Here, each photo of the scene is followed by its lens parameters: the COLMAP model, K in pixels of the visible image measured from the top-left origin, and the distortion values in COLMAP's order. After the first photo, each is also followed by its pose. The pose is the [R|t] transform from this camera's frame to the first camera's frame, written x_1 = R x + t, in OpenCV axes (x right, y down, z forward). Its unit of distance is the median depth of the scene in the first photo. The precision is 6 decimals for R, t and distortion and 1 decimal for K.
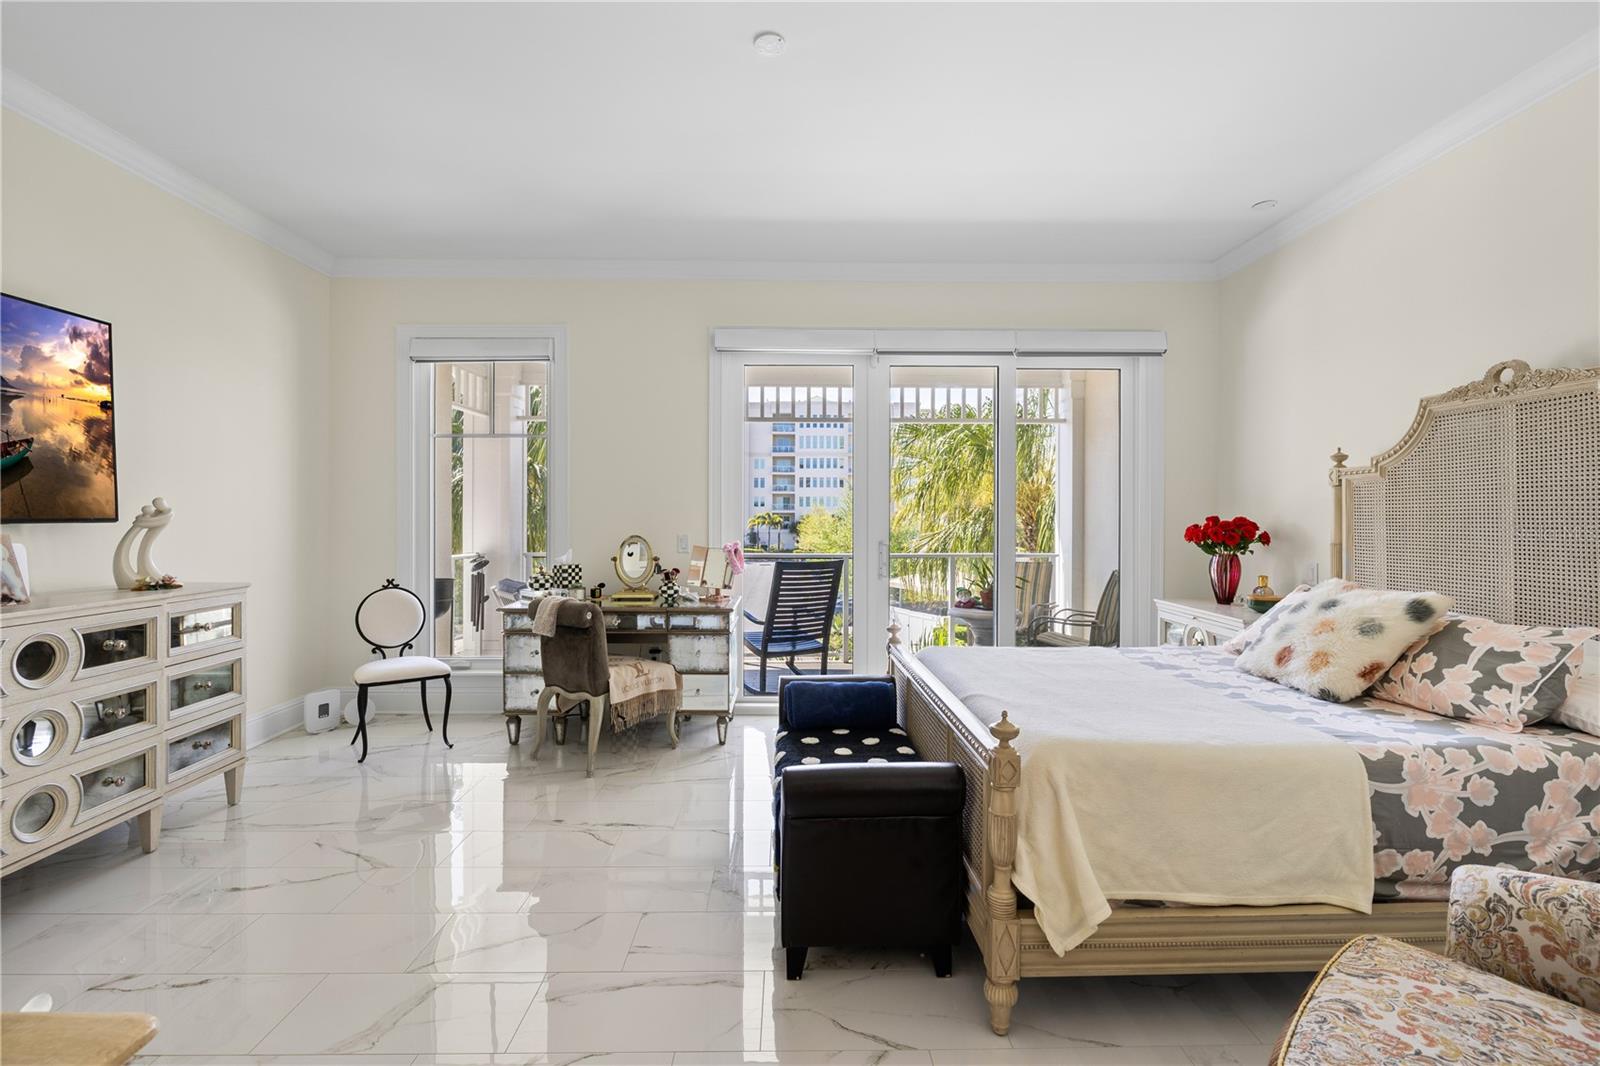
lens RADIAL K [[770.0, 0, 802.2], [0, 770.0, 499.3], [0, 0, 1]] dist [-0.000398, -0.000247]
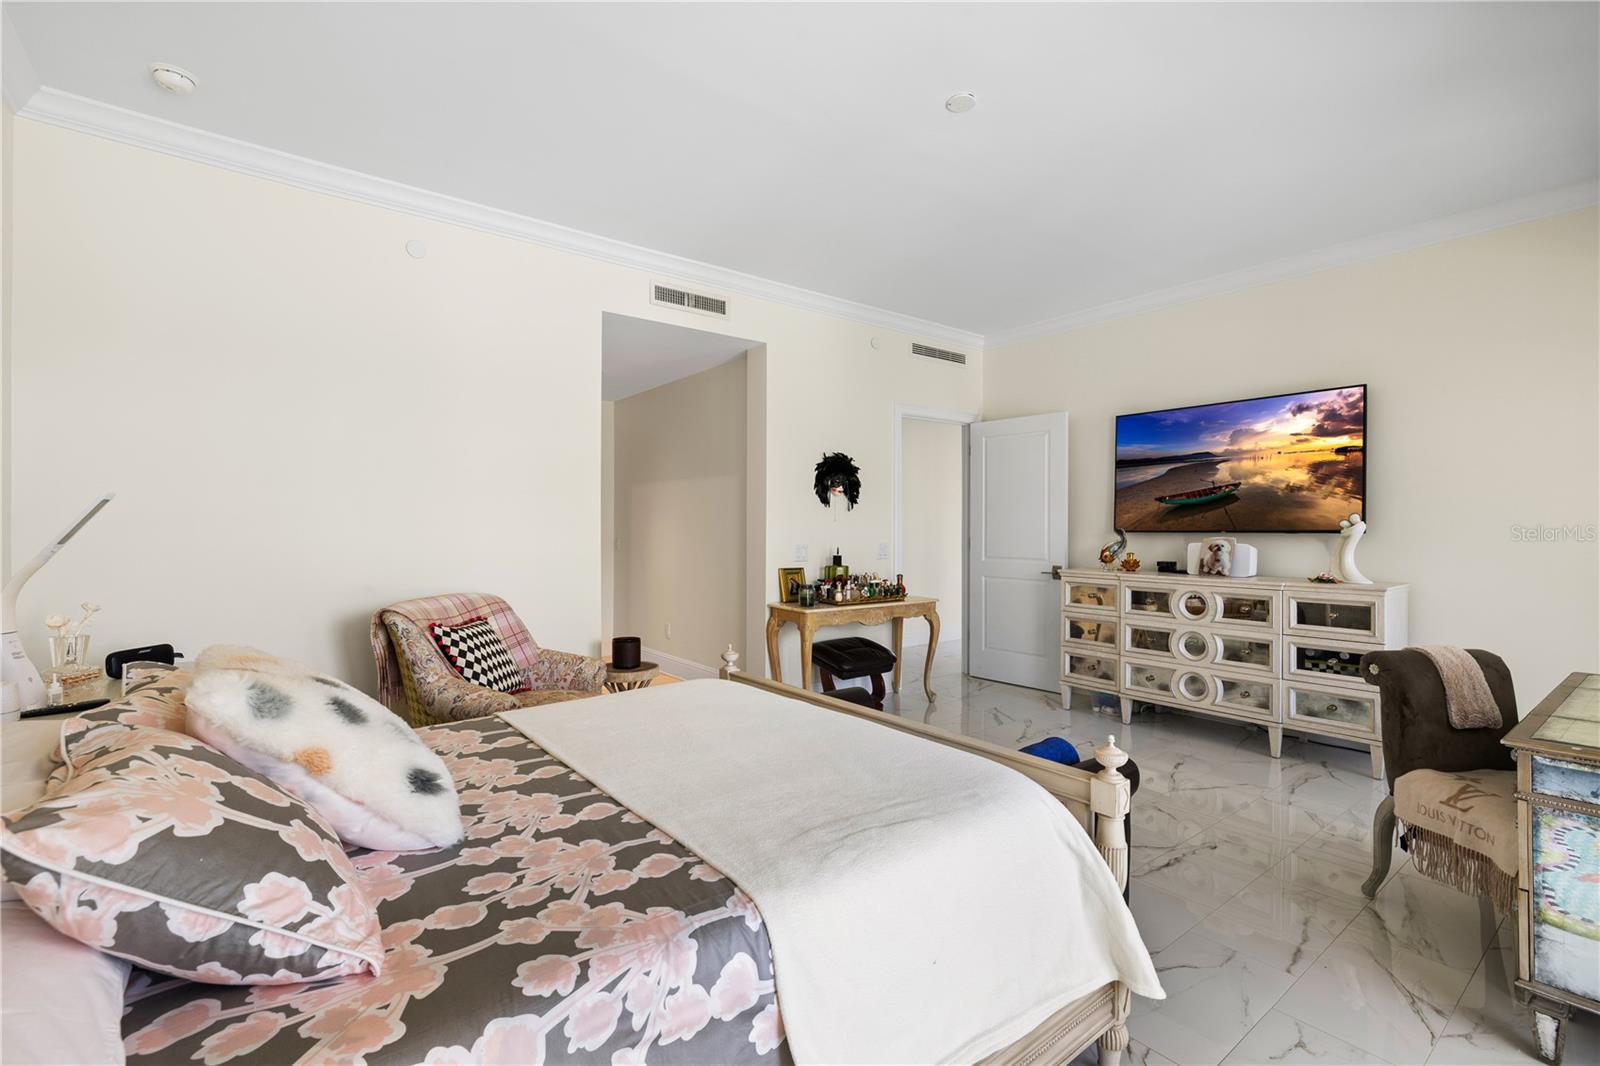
lens RADIAL K [[715.7, 0, 800.0], [0, 715.7, 533.0], [0, 0, 1]] dist [-0.000139, 0.000006]
pose [[-0.802279, 0.001400, -0.596948, 0.728518], [-0.002031, 0.999985, 0.005076, 0.027052], [0.596946, 0.005285, -0.802264, 1.634785]]
